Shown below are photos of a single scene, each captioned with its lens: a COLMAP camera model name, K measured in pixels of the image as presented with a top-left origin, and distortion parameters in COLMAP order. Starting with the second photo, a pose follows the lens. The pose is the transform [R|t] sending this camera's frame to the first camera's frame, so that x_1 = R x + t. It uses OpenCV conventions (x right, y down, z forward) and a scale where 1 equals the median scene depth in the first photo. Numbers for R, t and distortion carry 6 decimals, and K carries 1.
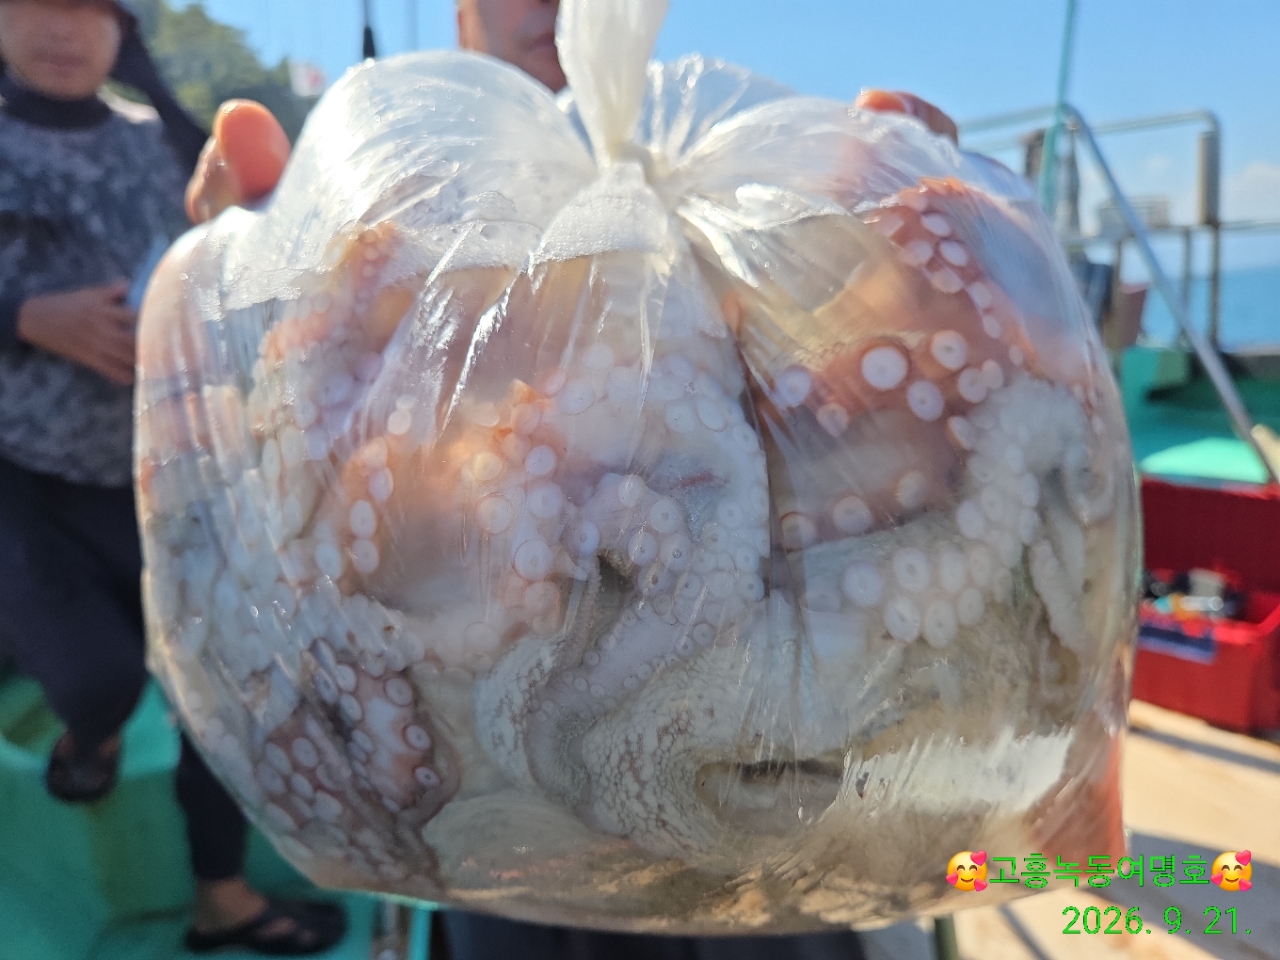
lens RADIAL K [[850.8, 0, 642.2], [0, 850.8, 481.5], [0, 0, 1]] dist [0.007494, 0.000674]
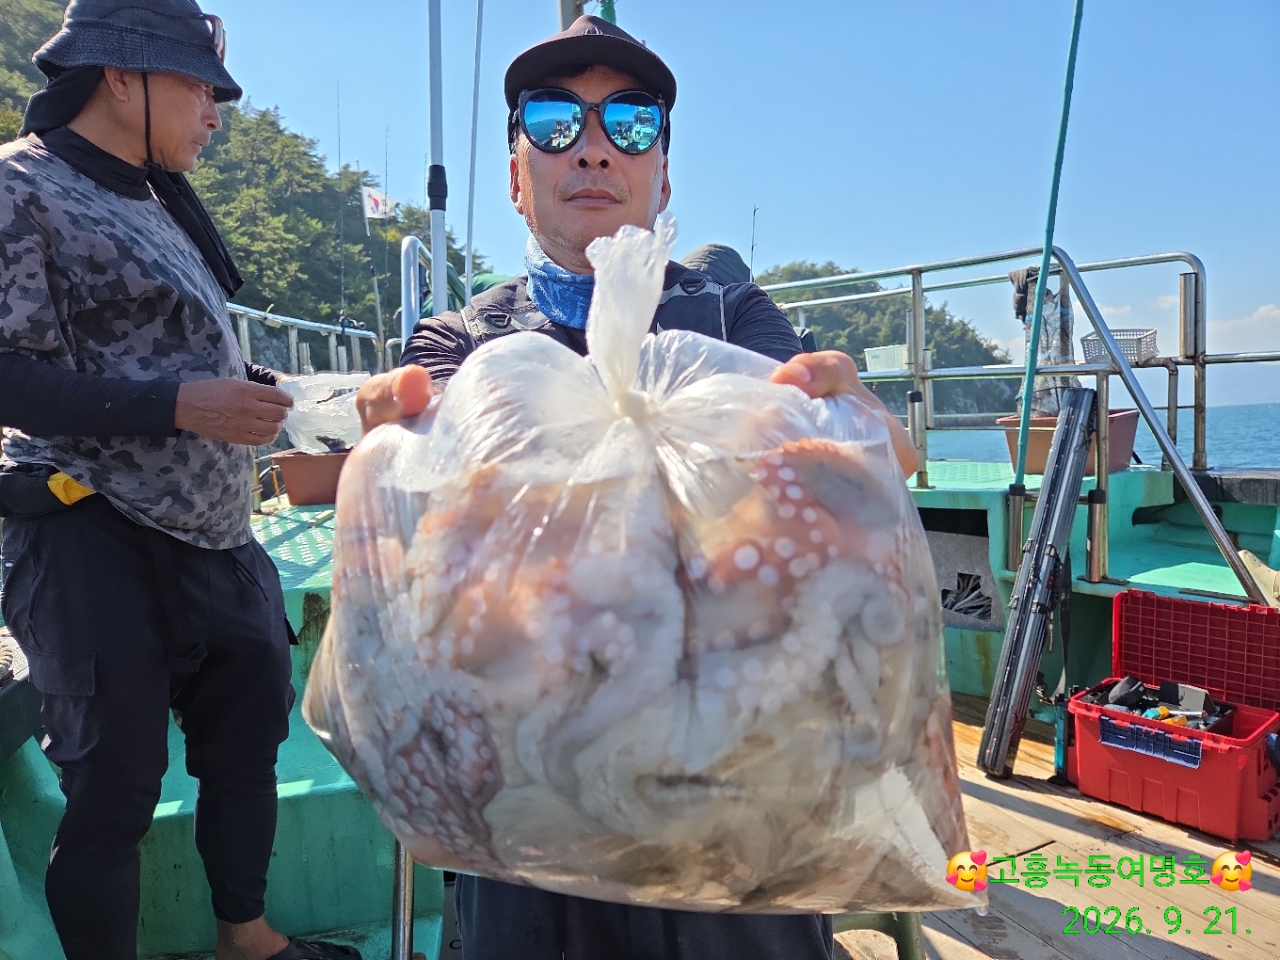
lens RADIAL K [[850.8, 0, 629.5], [0, 850.8, 411.6], [0, 0, 1]] dist [0.007494, 0.000674]
pose [[0.997045, 0.032242, -0.069727, 0.135690], [-0.043561, 0.984916, -0.167457, -0.117023], [0.063276, 0.170000, 0.983411, -0.848188]]
